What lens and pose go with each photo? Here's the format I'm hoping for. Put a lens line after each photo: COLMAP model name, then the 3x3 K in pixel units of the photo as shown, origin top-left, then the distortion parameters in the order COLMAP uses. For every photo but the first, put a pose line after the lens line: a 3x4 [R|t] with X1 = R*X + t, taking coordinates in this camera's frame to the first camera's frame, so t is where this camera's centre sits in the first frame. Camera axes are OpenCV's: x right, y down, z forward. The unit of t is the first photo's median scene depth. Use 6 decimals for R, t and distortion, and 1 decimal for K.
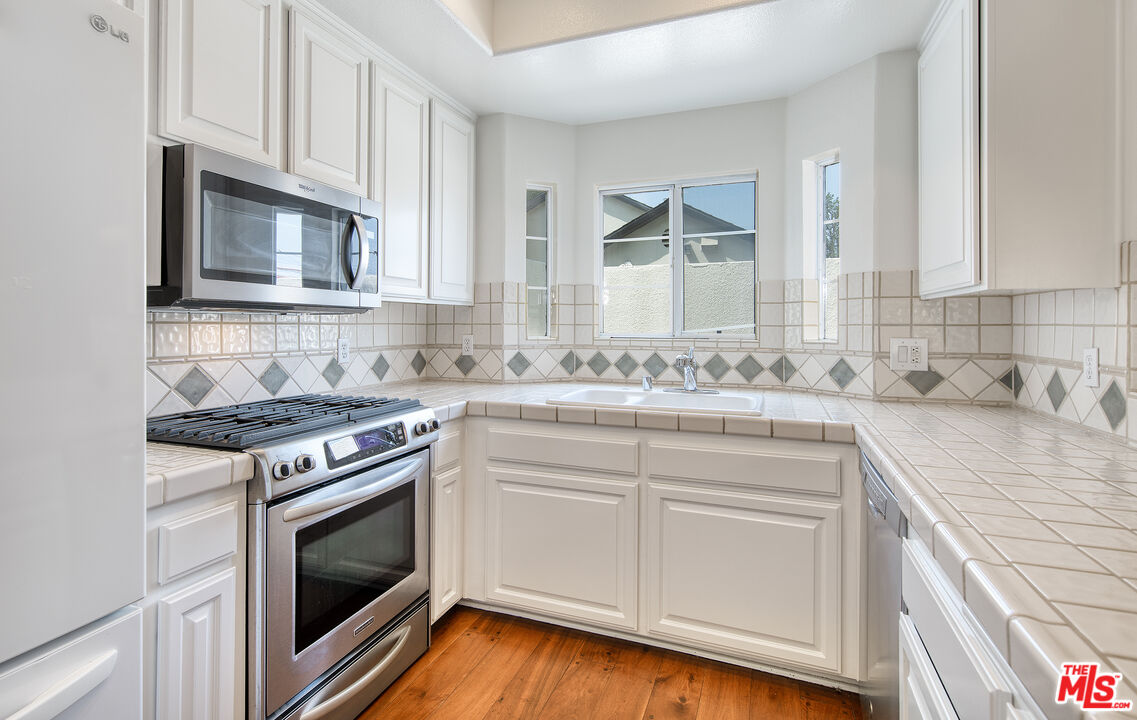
lens RADIAL K [[548.9, 0, 551.0], [0, 548.9, 327.1], [0, 0, 1]] dist [0.000186, 0.000019]
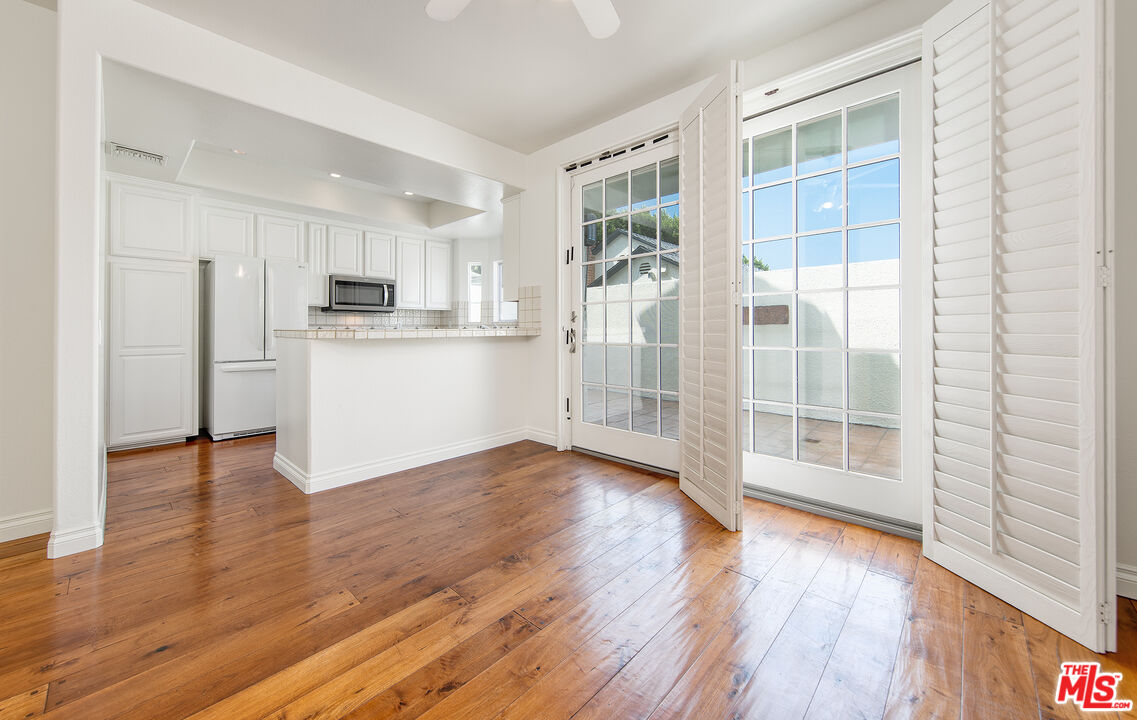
lens RADIAL K [[421.1, 0, 566.0], [0, 421.1, 331.8], [0, 0, 1]] dist [0.000610, 0.000073]
pose [[0.927853, -0.000665, -0.372946, 1.263665], [0.002250, 0.999990, 0.003815, 0.065263], [0.372940, -0.004379, 0.927845, -0.783681]]
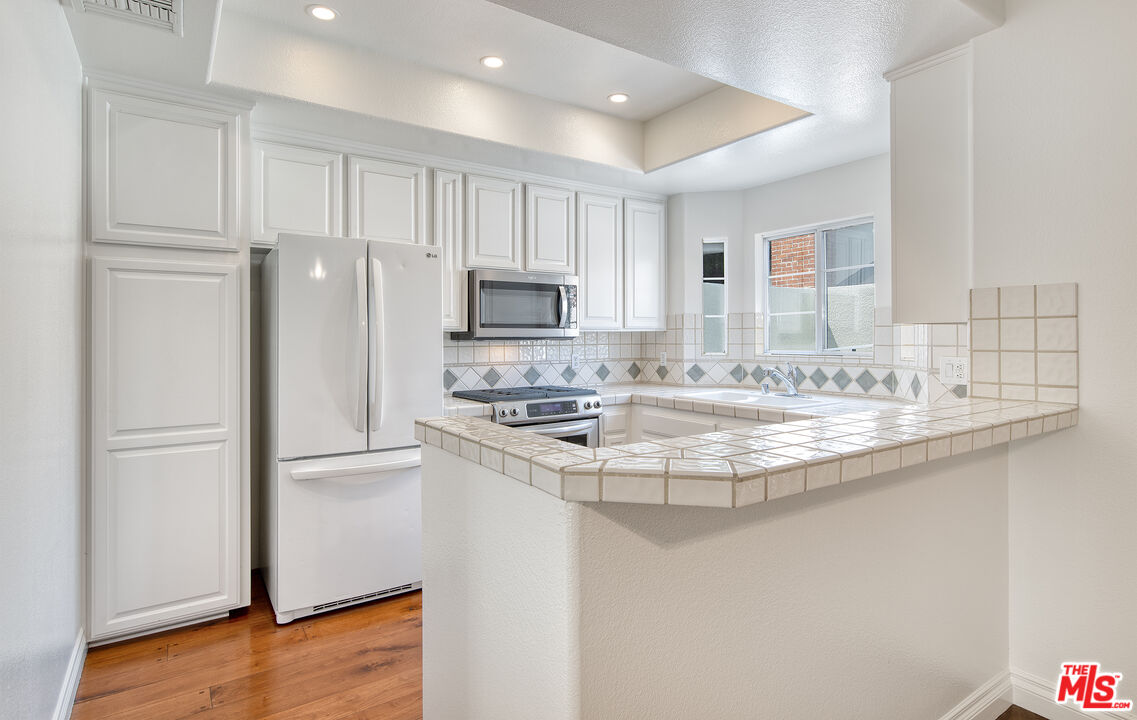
lens RADIAL K [[580.8, 0, 567.9], [0, 580.8, 341.4], [0, 0, 1]] dist [-0.001350, -0.000555]
pose [[0.822527, -0.005745, -0.568697, 0.548623], [0.007450, 0.999972, 0.000674, -0.016481], [0.568677, -0.004792, 0.822547, -0.410455]]
